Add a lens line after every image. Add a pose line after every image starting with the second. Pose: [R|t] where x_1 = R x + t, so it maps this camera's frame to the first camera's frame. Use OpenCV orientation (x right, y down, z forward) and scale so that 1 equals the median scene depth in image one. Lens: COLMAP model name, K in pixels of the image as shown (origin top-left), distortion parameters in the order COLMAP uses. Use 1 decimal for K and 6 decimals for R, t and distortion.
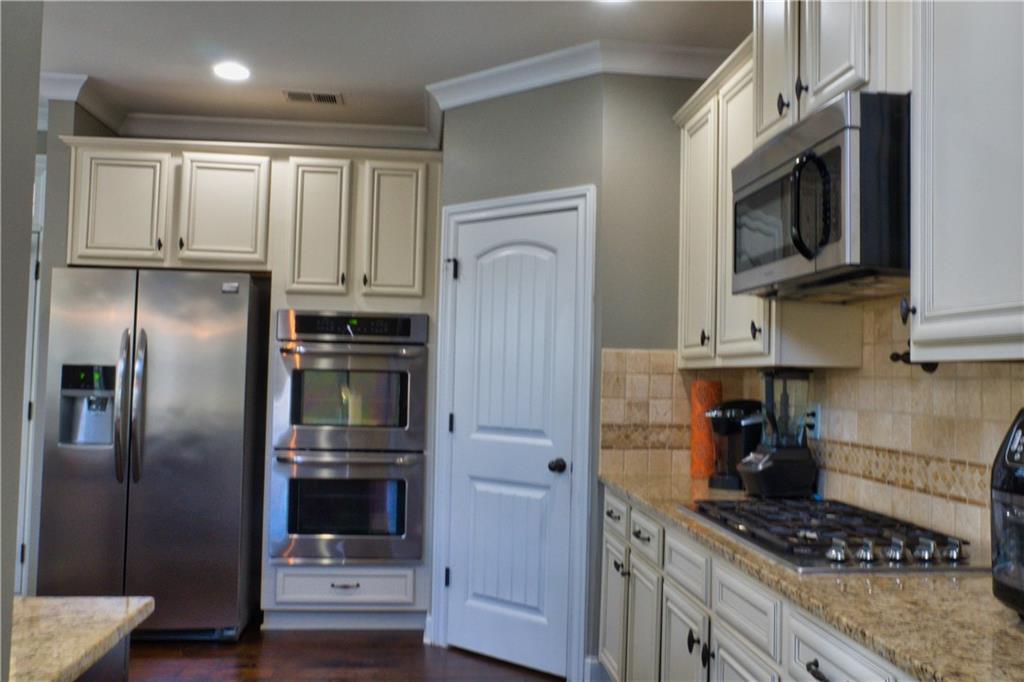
lens RADIAL K [[867.7, 0, 518.6], [0, 867.7, 343.2], [0, 0, 1]] dist [-0.082754, 0.089852]
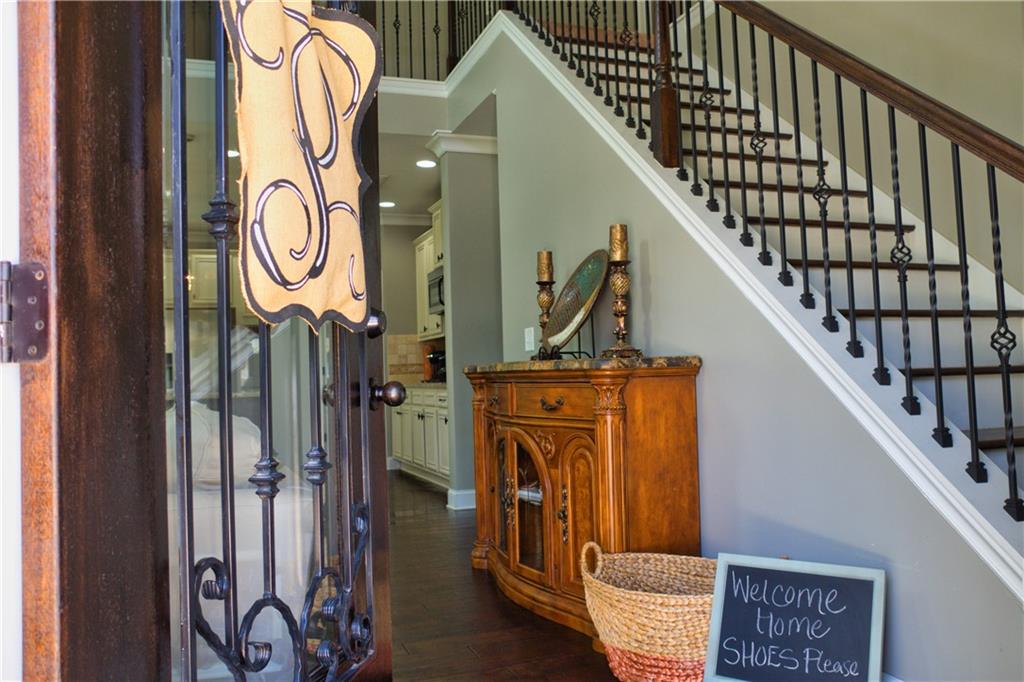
lens RADIAL K [[844.9, 0, 517.8], [0, 844.9, 342.5], [0, 0, 1]] dist [-0.098581, 0.101226]
pose [[0.968526, -0.048693, 0.244102, -0.138913], [0.047625, 0.998812, 0.010279, 0.020319], [-0.244313, 0.001670, 0.969695, -1.491756]]
